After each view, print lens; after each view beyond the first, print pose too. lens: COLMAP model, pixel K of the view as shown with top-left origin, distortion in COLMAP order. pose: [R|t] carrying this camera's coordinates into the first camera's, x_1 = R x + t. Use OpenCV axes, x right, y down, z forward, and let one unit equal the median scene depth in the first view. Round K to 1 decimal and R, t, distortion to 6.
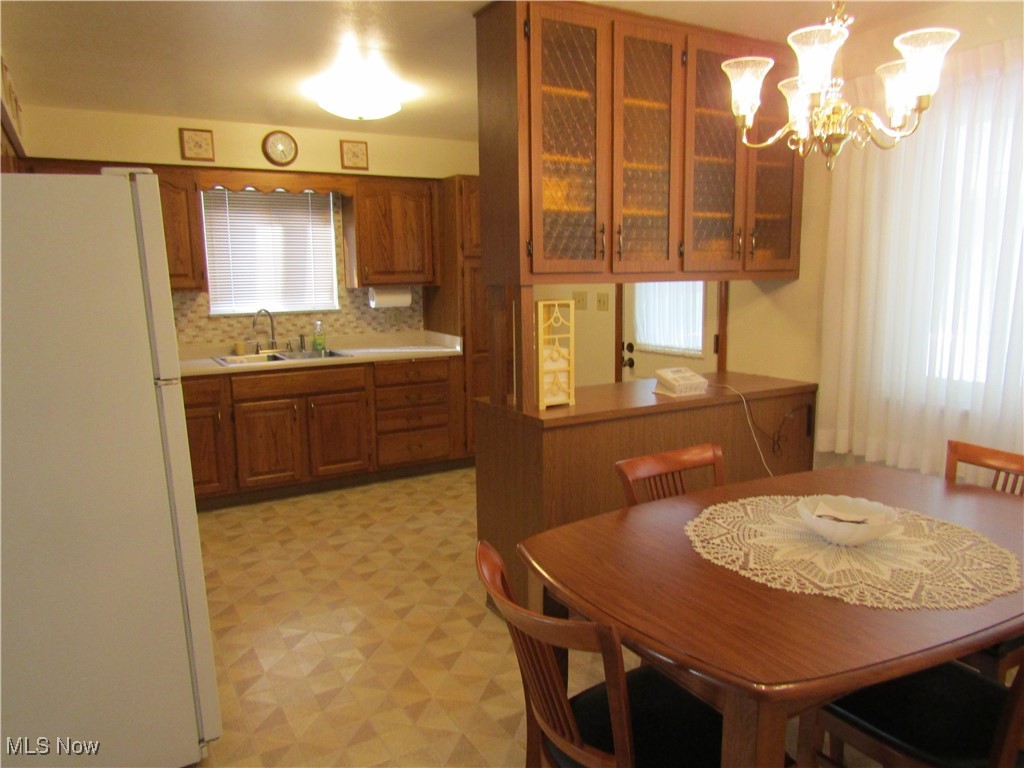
lens RADIAL K [[727.0, 0, 511.1], [0, 727.0, 383.3], [0, 0, 1]] dist [-0.029273, 0.016685]
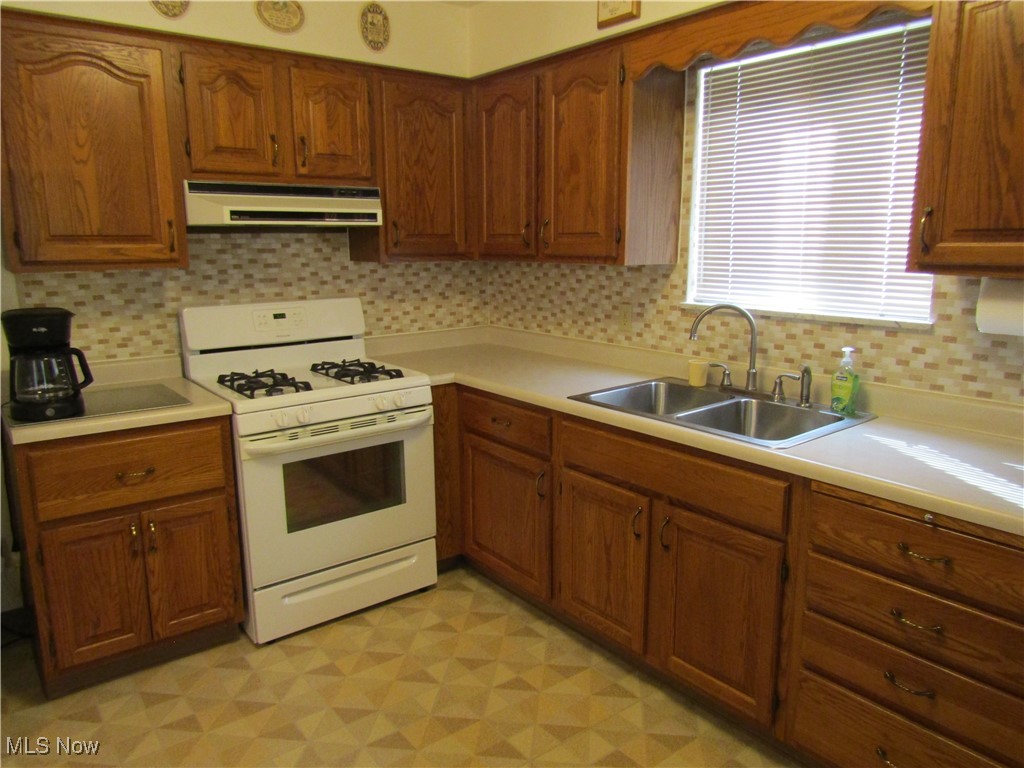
lens RADIAL K [[727.0, 0, 511.6], [0, 727.0, 386.9], [0, 0, 1]] dist [-0.029273, 0.016685]
pose [[0.138861, 0.213702, -0.966979, 0.123100], [-0.143529, 0.970473, 0.193862, -0.116545], [0.979856, 0.111869, 0.165433, 0.738794]]
